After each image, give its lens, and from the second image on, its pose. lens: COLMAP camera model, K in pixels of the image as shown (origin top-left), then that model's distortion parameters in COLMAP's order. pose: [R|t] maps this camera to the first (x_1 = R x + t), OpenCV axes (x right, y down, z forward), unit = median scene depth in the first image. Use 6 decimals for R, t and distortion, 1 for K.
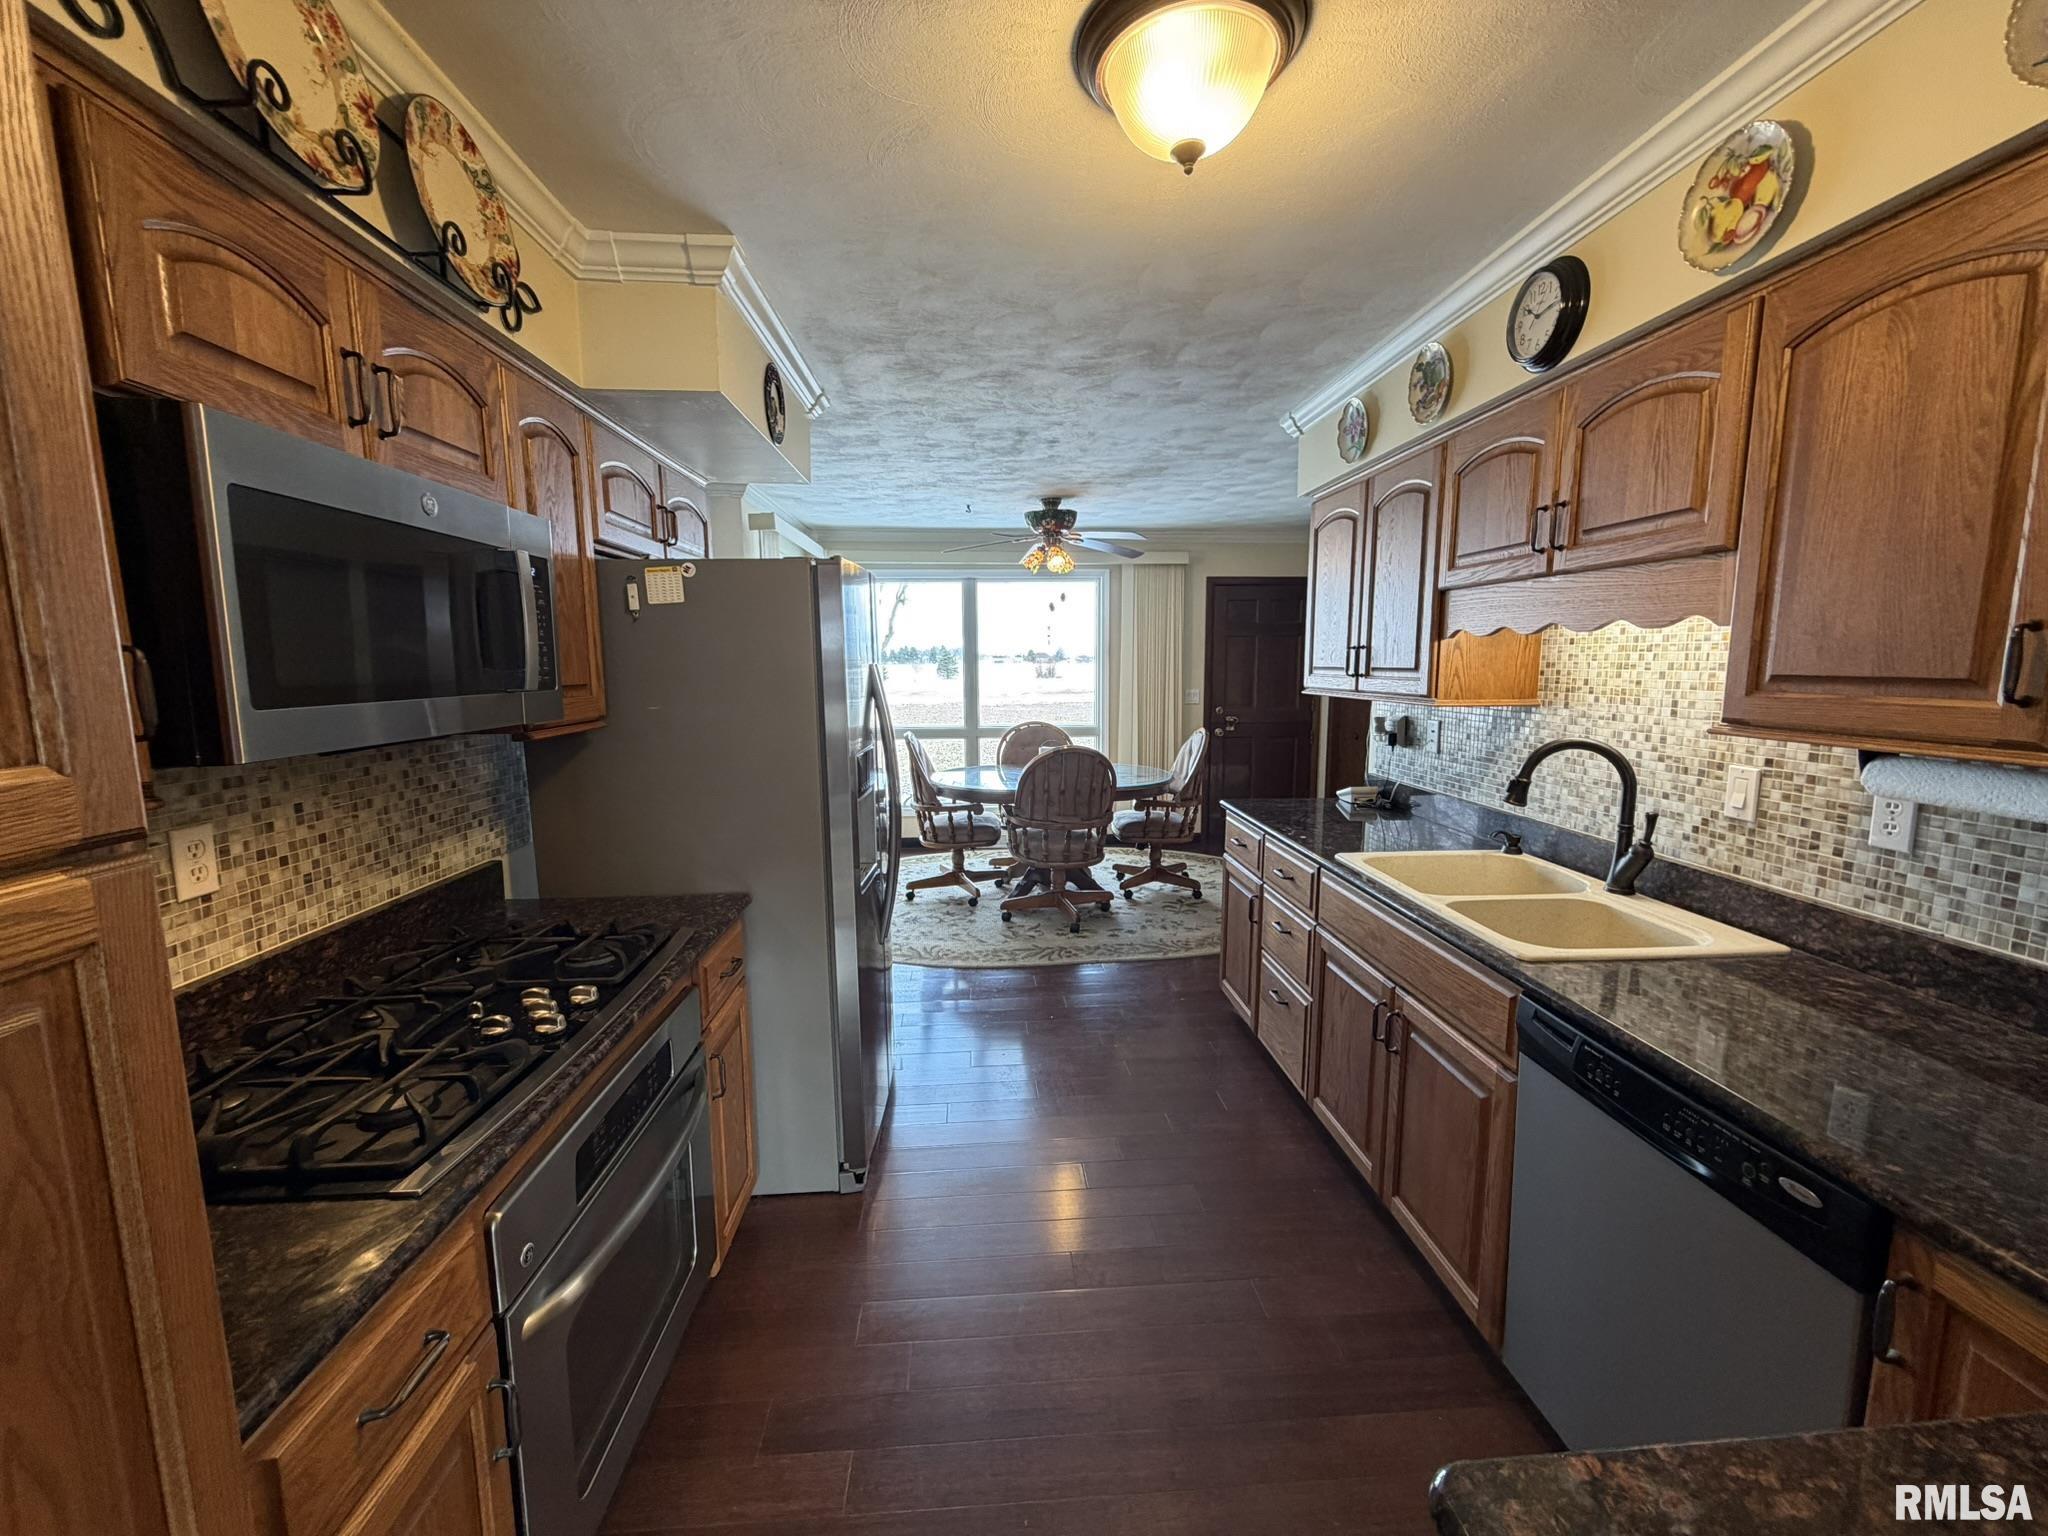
lens RADIAL K [[813.3, 0, 1025.1], [0, 813.3, 767.3], [0, 0, 1]] dist [0.000632, -0.000278]
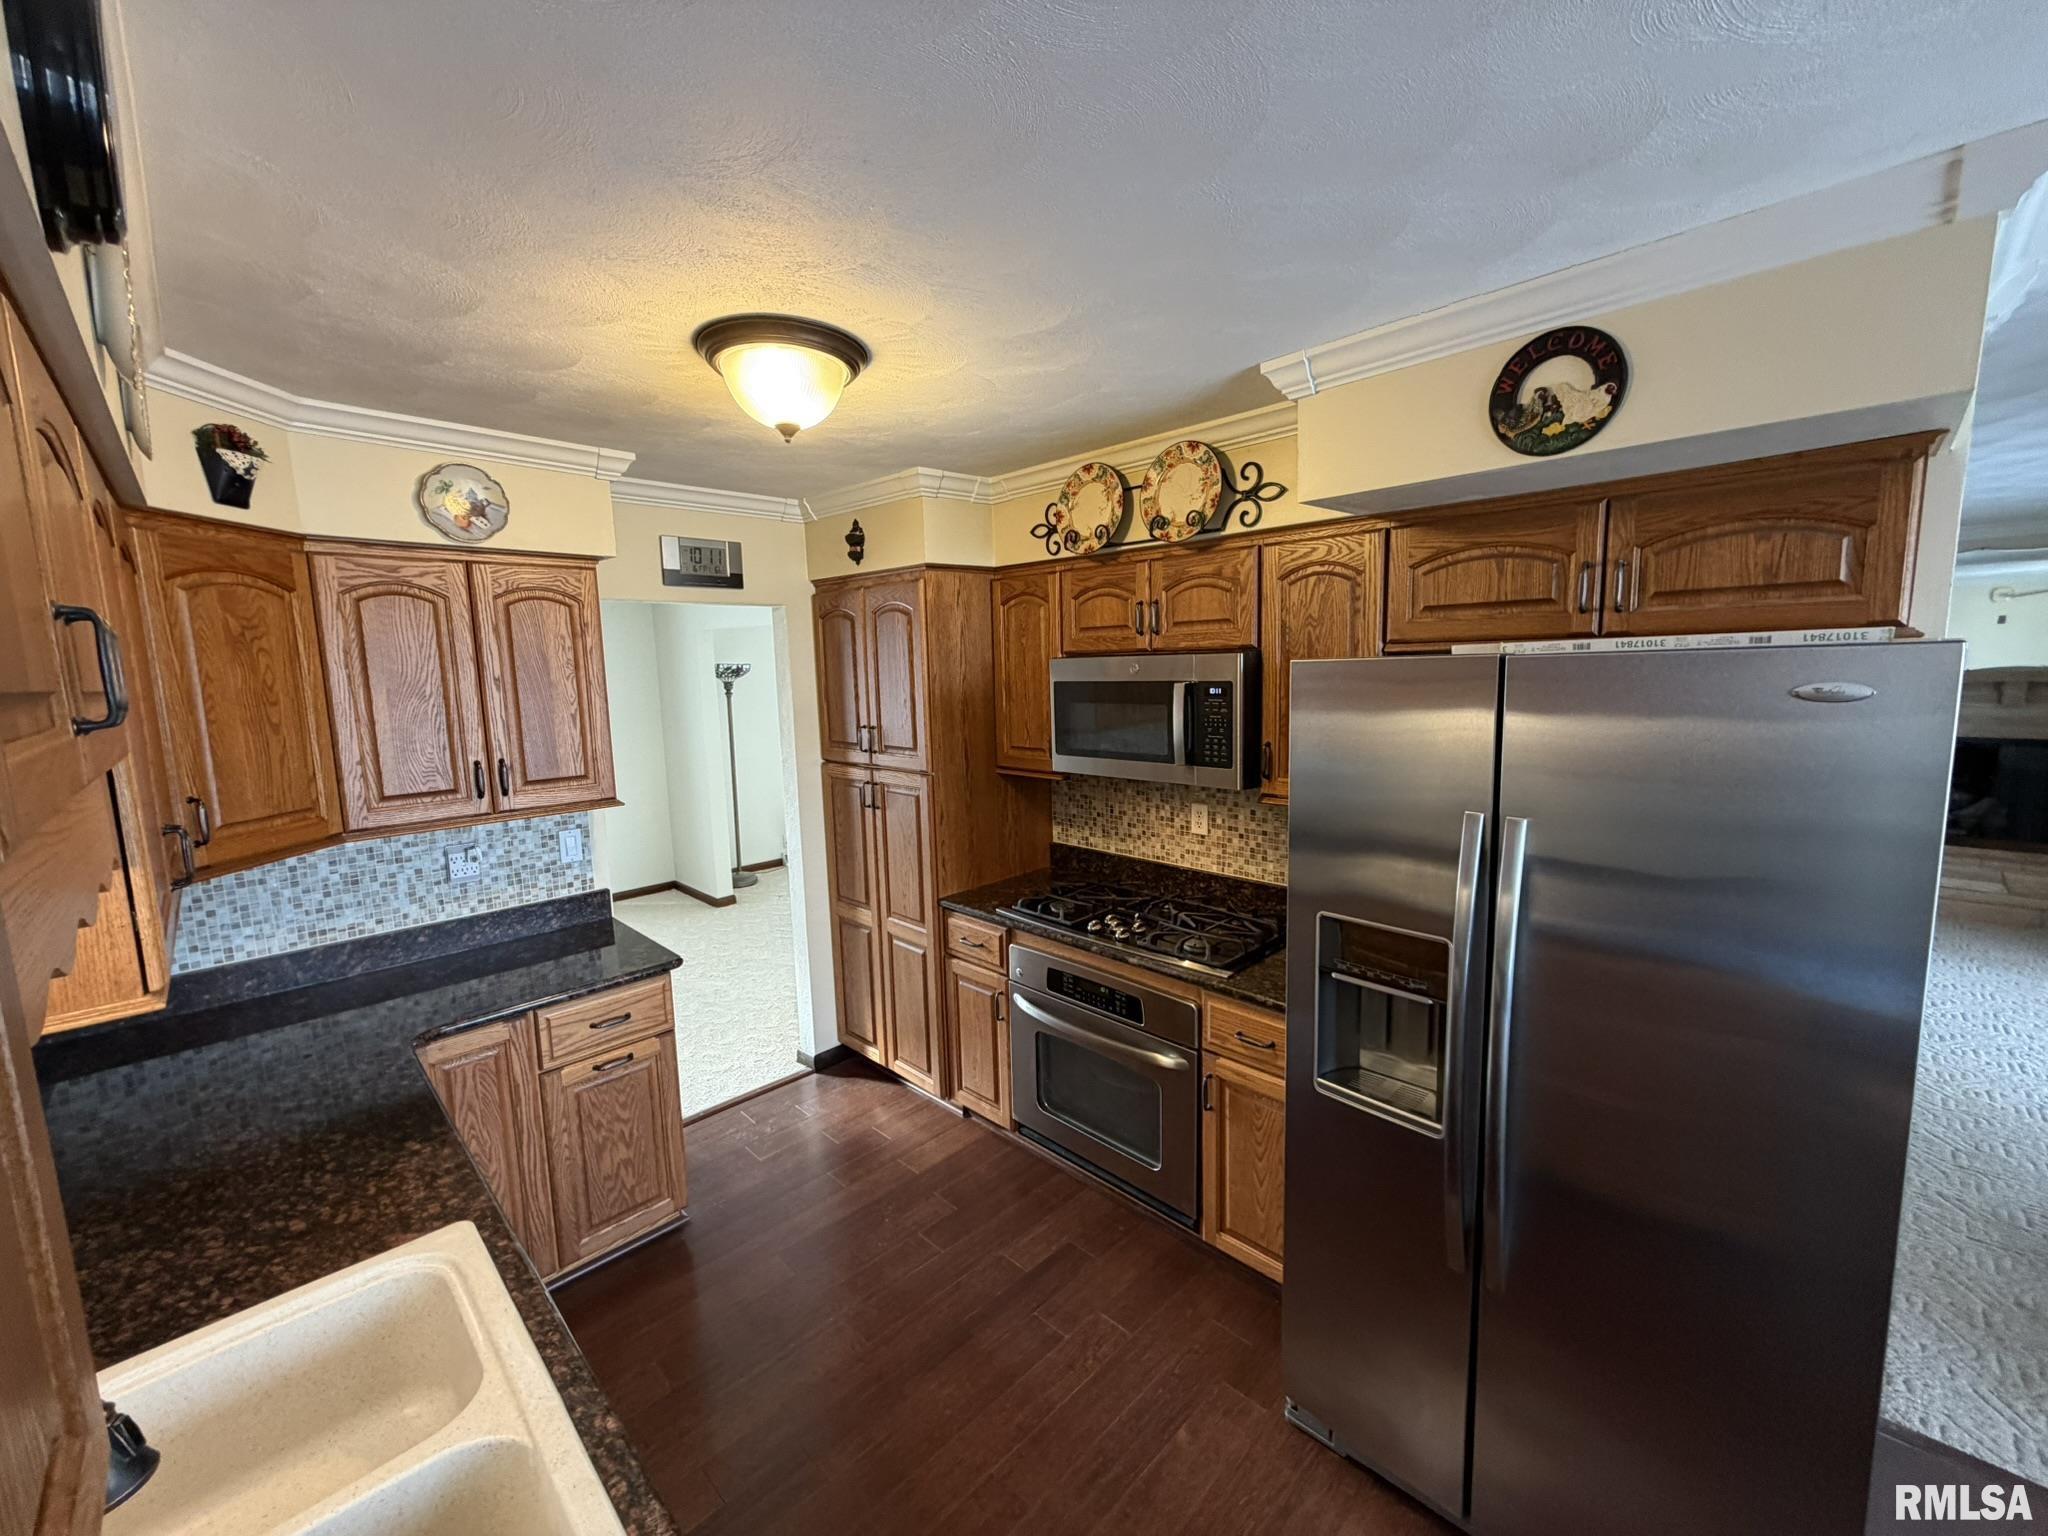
lens RADIAL K [[813.3, 0, 1015.4], [0, 813.3, 769.2], [0, 0, 1]] dist [0.000632, -0.000278]
pose [[-0.753320, 0.115104, -0.647503, 0.618070], [-0.053005, 0.970735, 0.234231, -0.392160], [0.655515, 0.210771, -0.725173, 1.699879]]
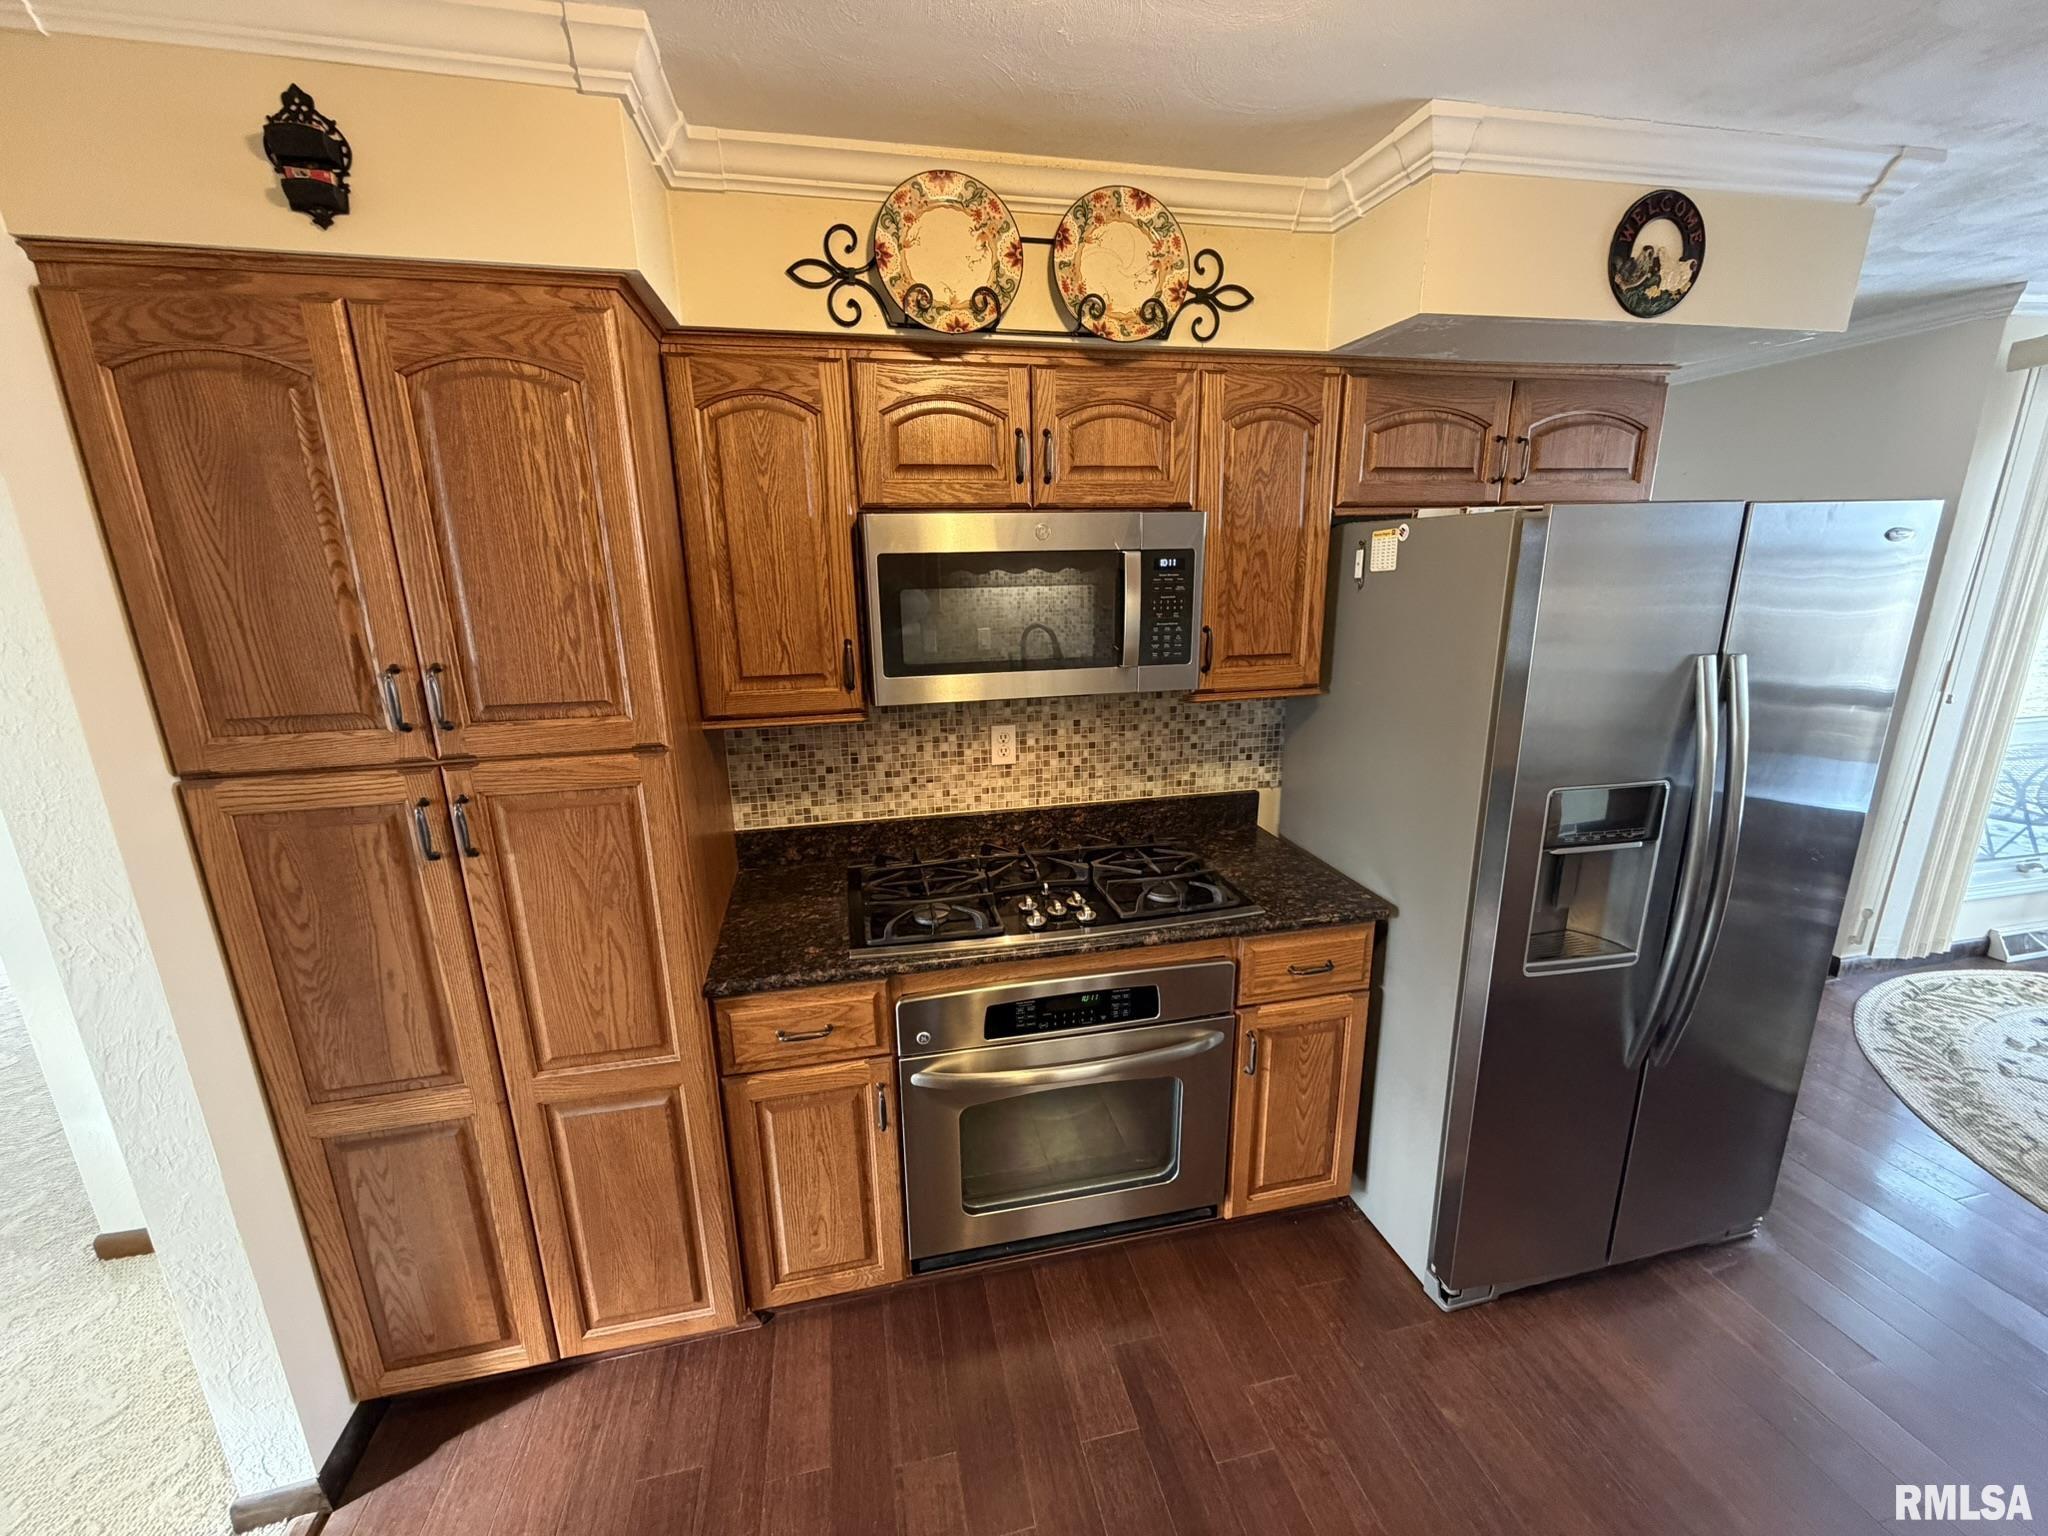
lens RADIAL K [[813.3, 0, 1017.7], [0, 813.3, 769.1], [0, 0, 1]] dist [0.000632, -0.000278]
pose [[0.151138, 0.252641, -0.955683, 0.492772], [-0.113115, 0.964858, 0.237177, -0.186172], [0.982020, 0.072256, 0.174404, 0.541928]]
